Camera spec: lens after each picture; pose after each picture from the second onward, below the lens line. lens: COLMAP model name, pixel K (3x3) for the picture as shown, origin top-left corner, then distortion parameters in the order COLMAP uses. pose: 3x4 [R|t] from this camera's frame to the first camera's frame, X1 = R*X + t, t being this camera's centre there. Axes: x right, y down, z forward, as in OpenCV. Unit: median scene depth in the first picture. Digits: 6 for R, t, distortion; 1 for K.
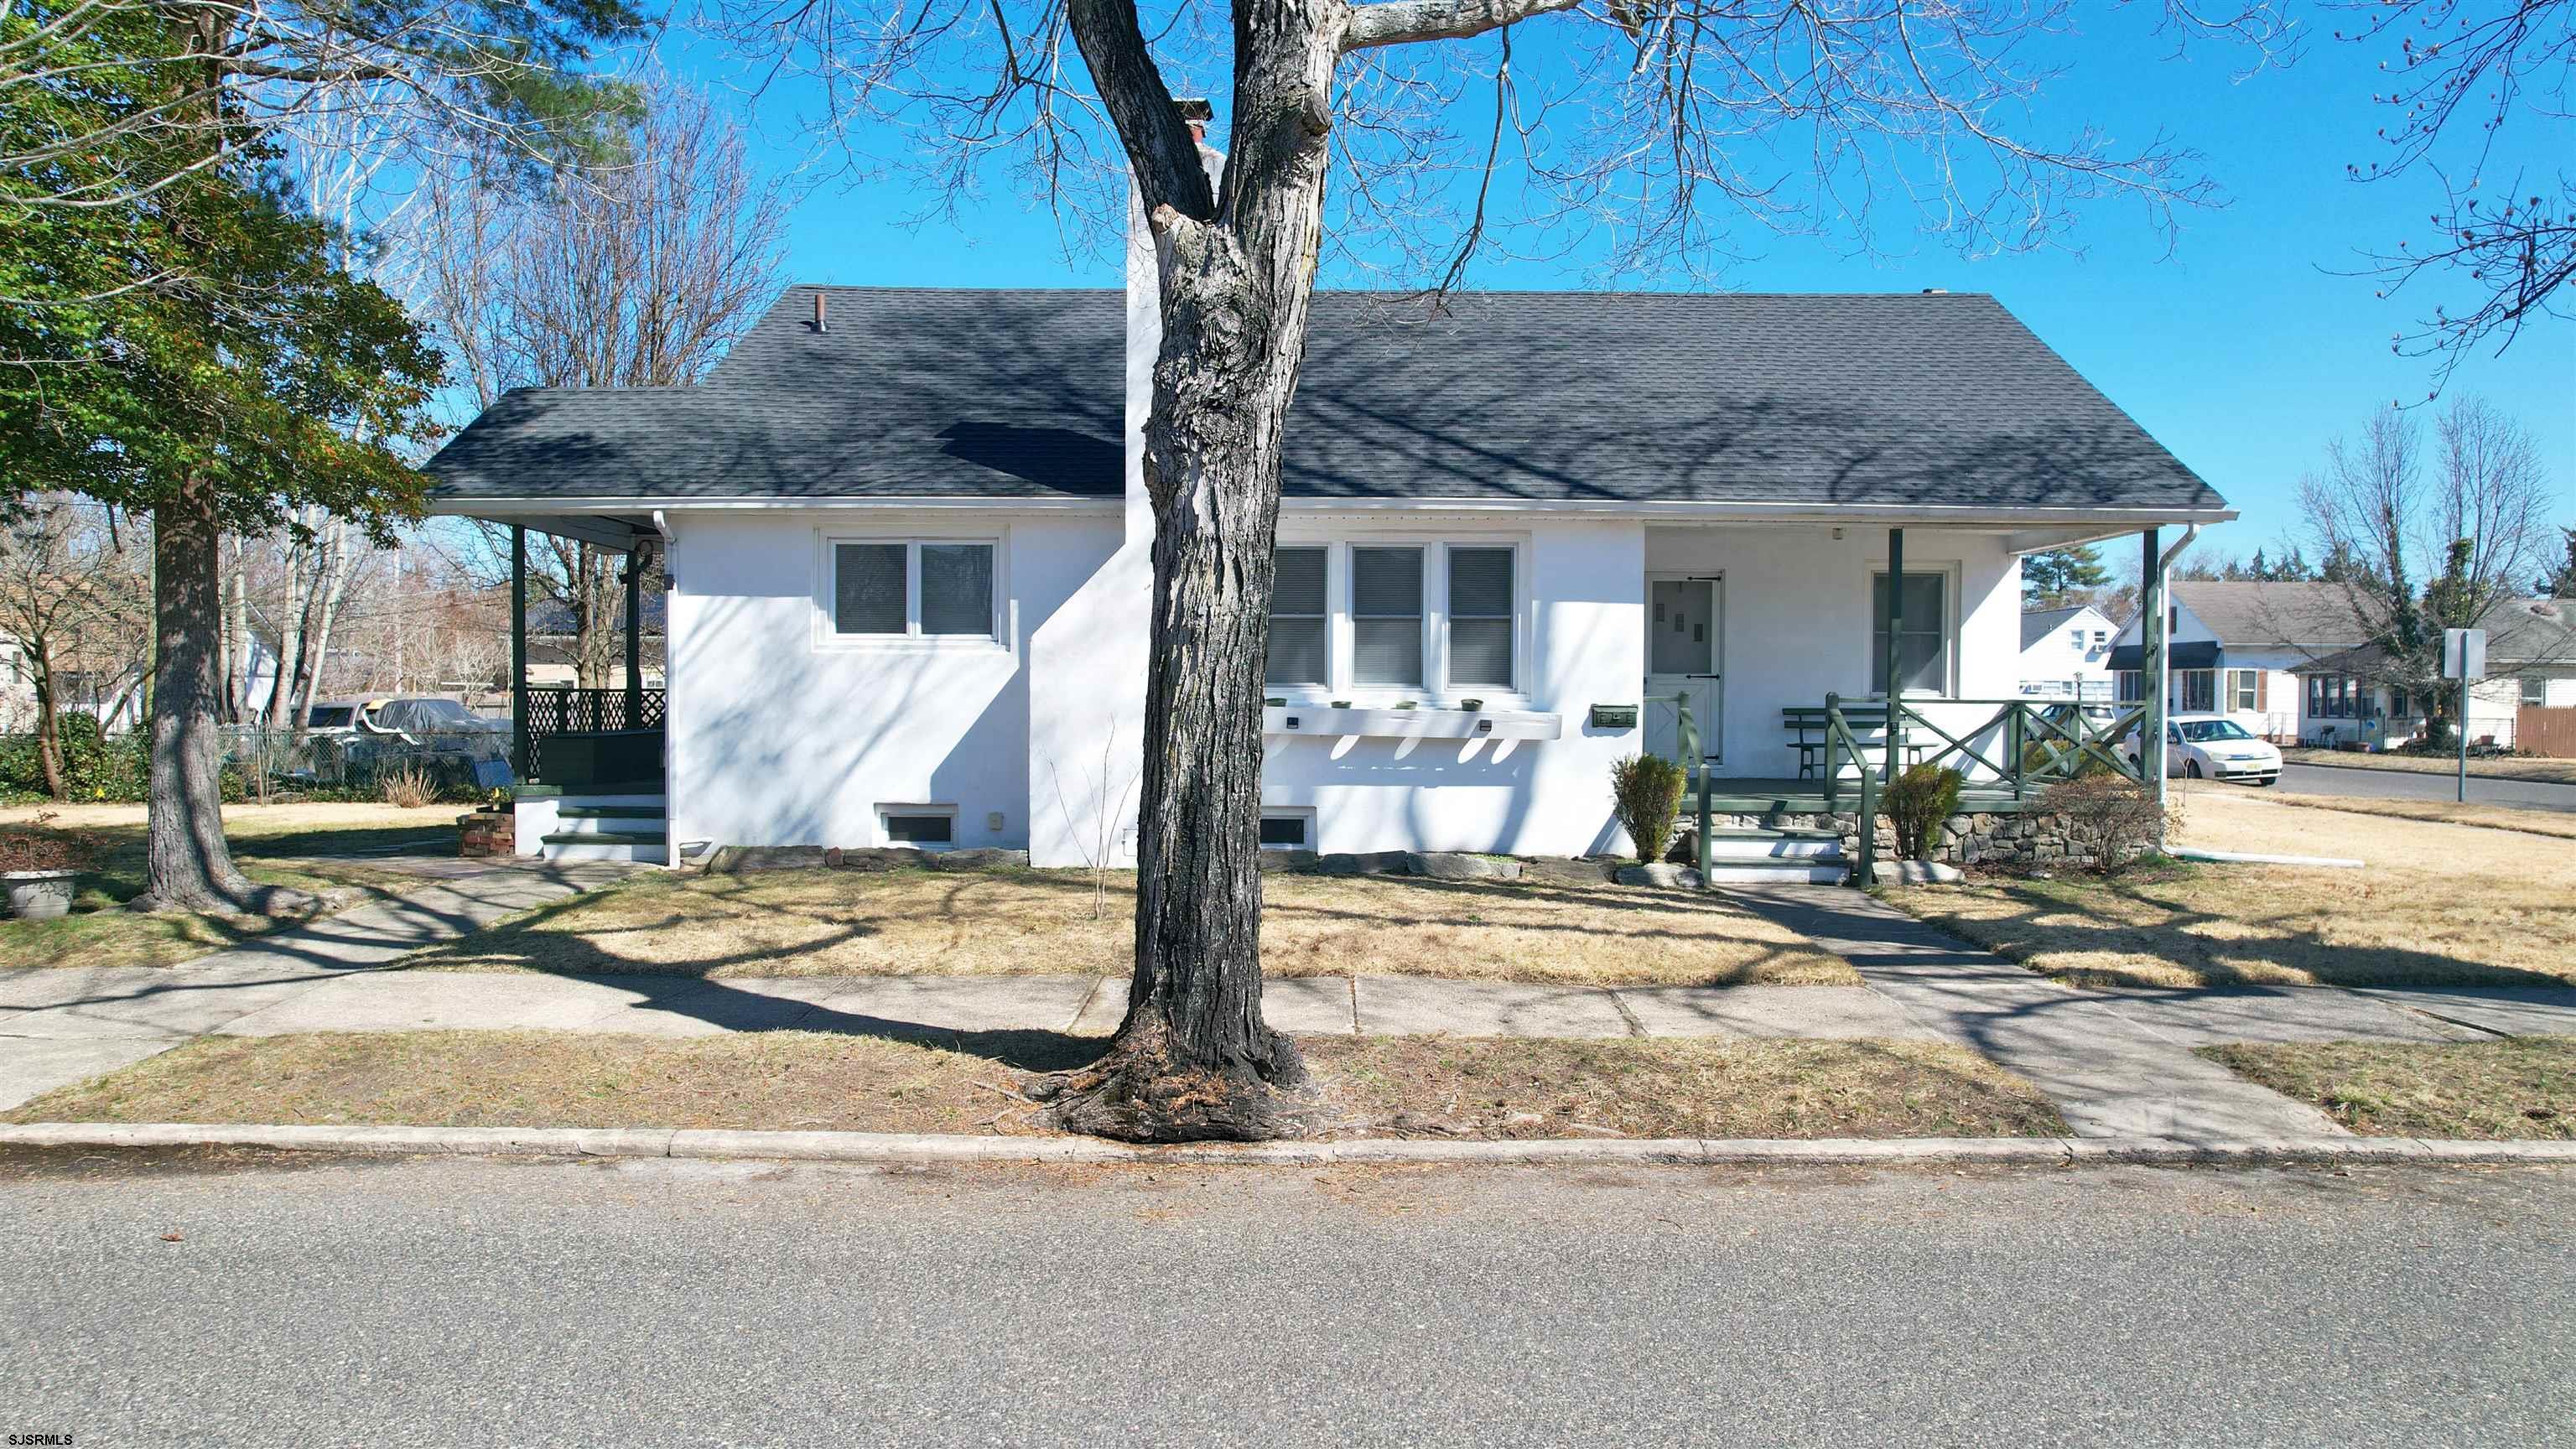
lens RADIAL K [[1648.0, 0, 1287.5], [0, 1648.0, 737.4], [0, 0, 1]] dist [-0.080048, 0.075650]
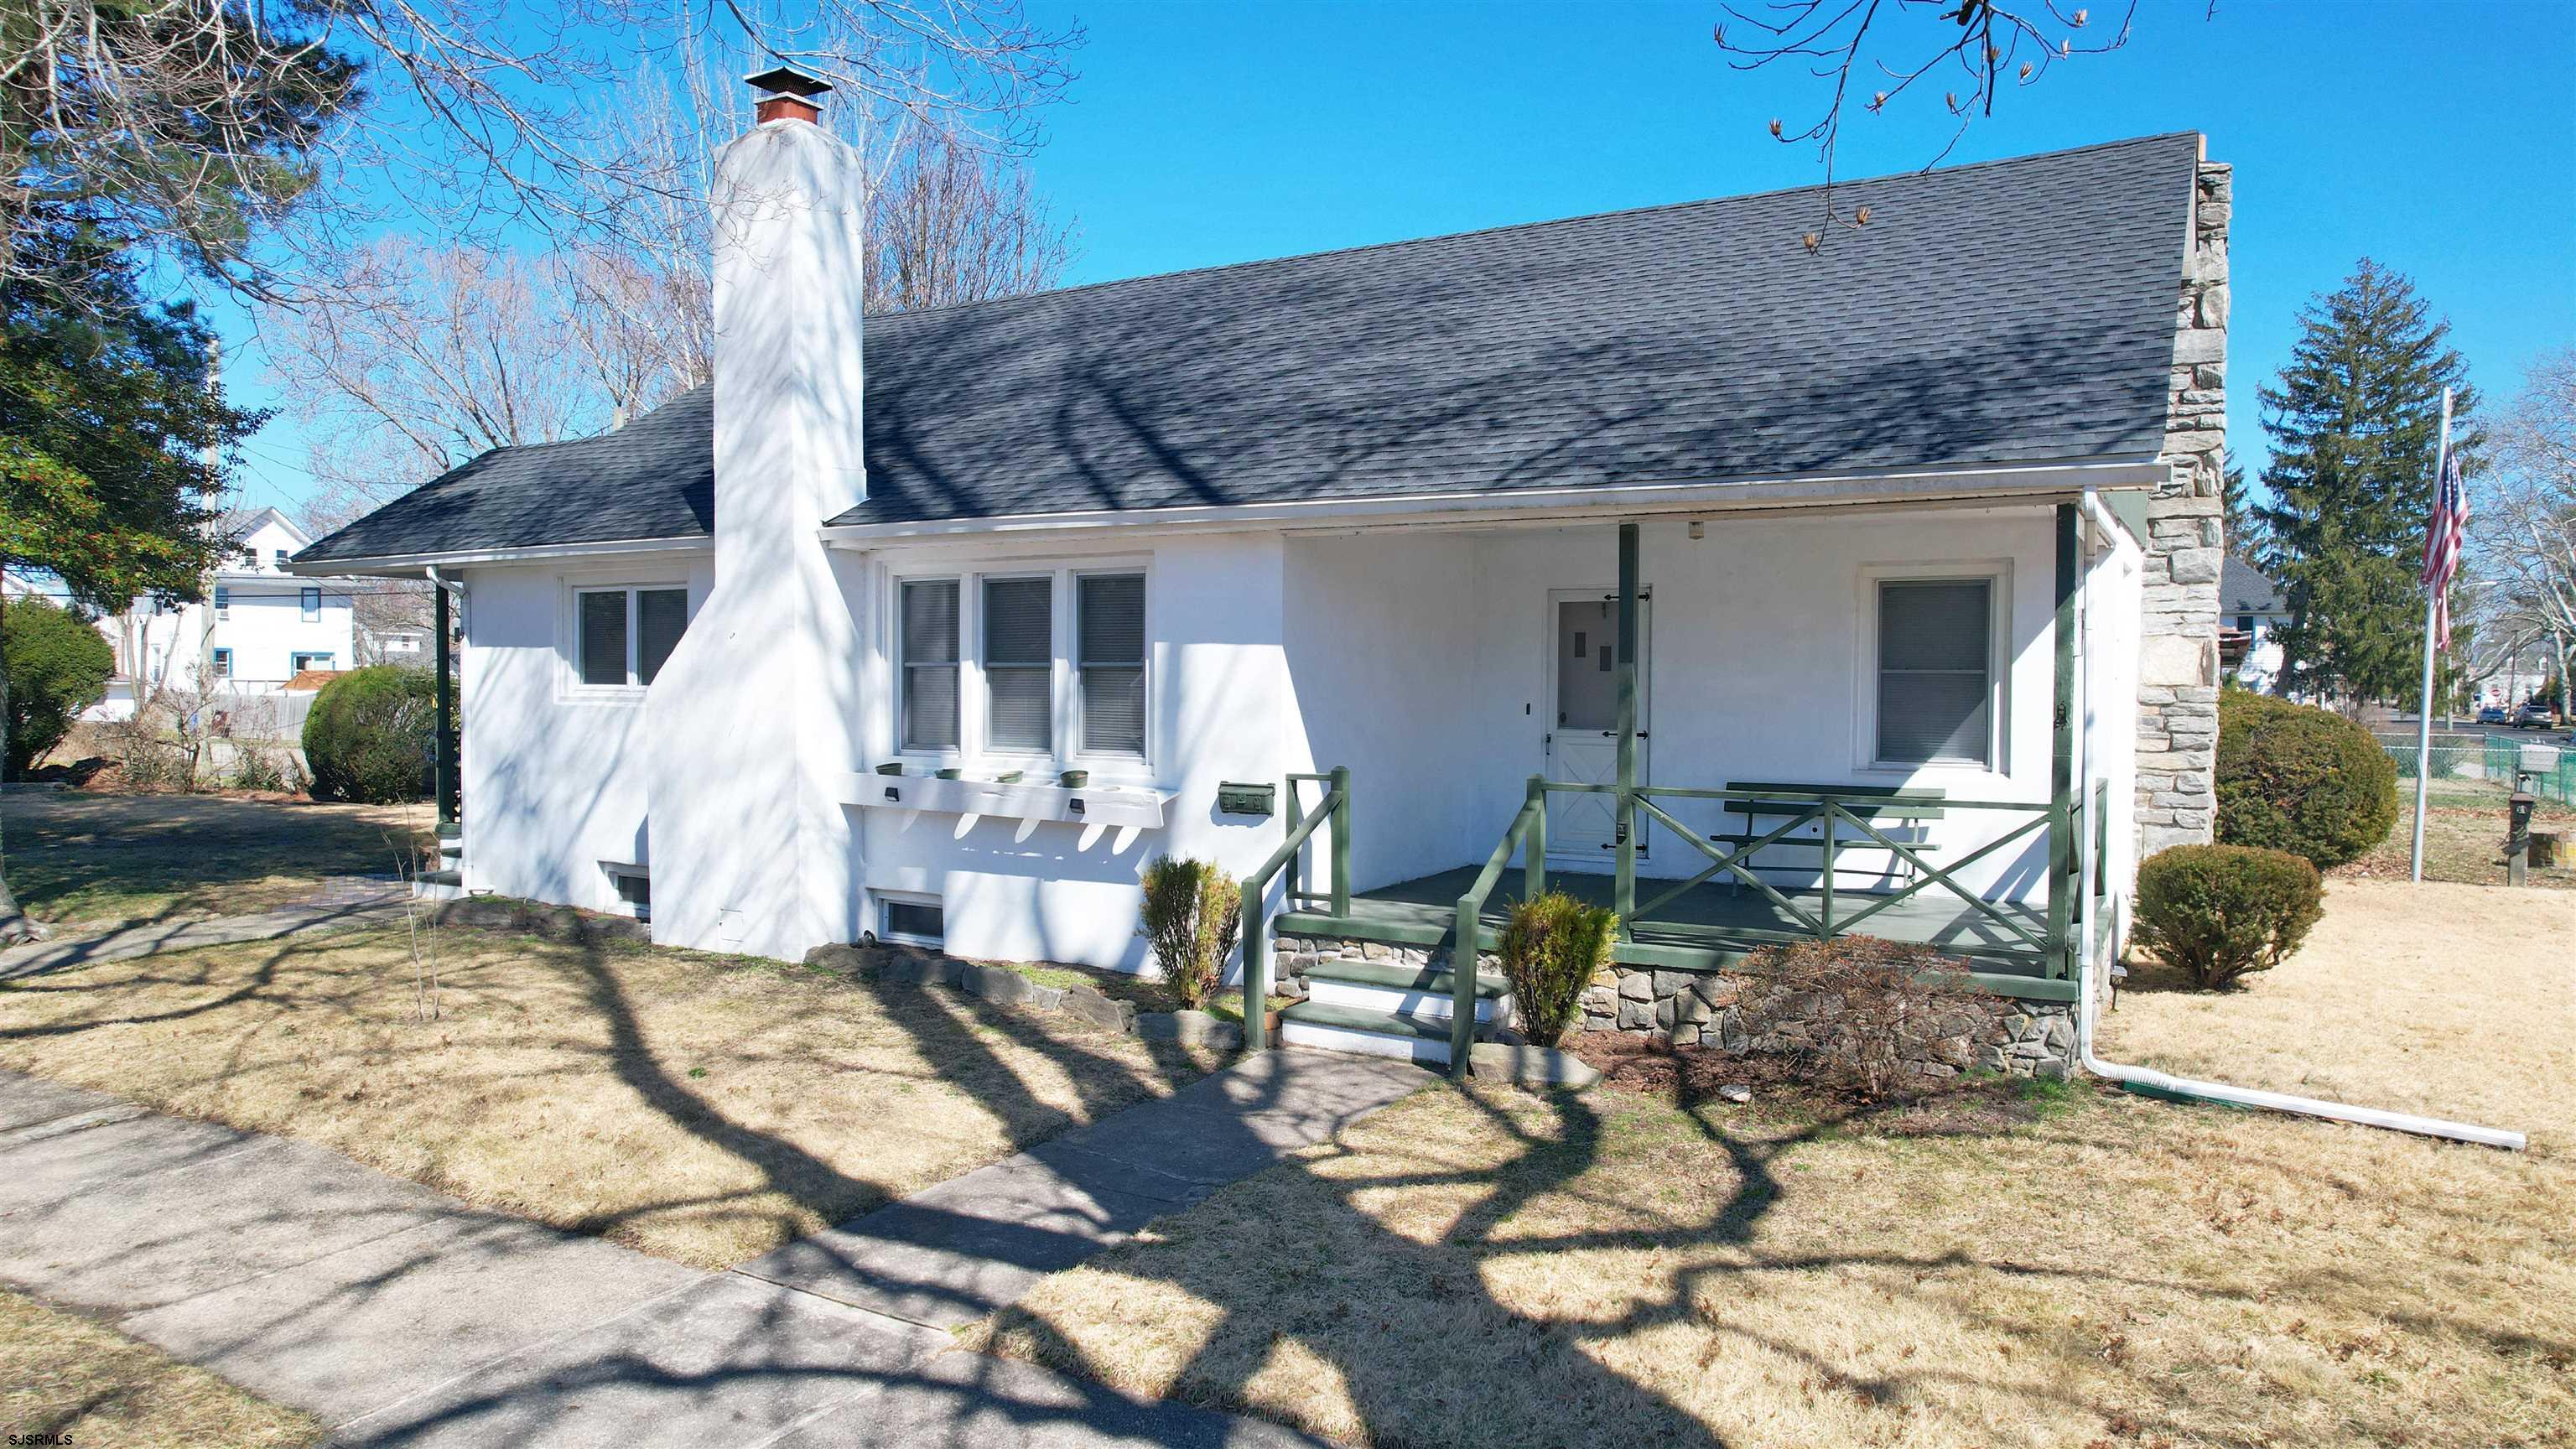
lens RADIAL K [[1648.0, 0, 1287.5], [0, 1648.0, 737.4], [0, 0, 1]] dist [-0.080048, 0.075650]
pose [[0.873862, 0.016386, -0.485898, 0.567028], [-0.017073, 0.999850, 0.003013, -0.042448], [0.485875, 0.005663, 0.874010, 0.364400]]
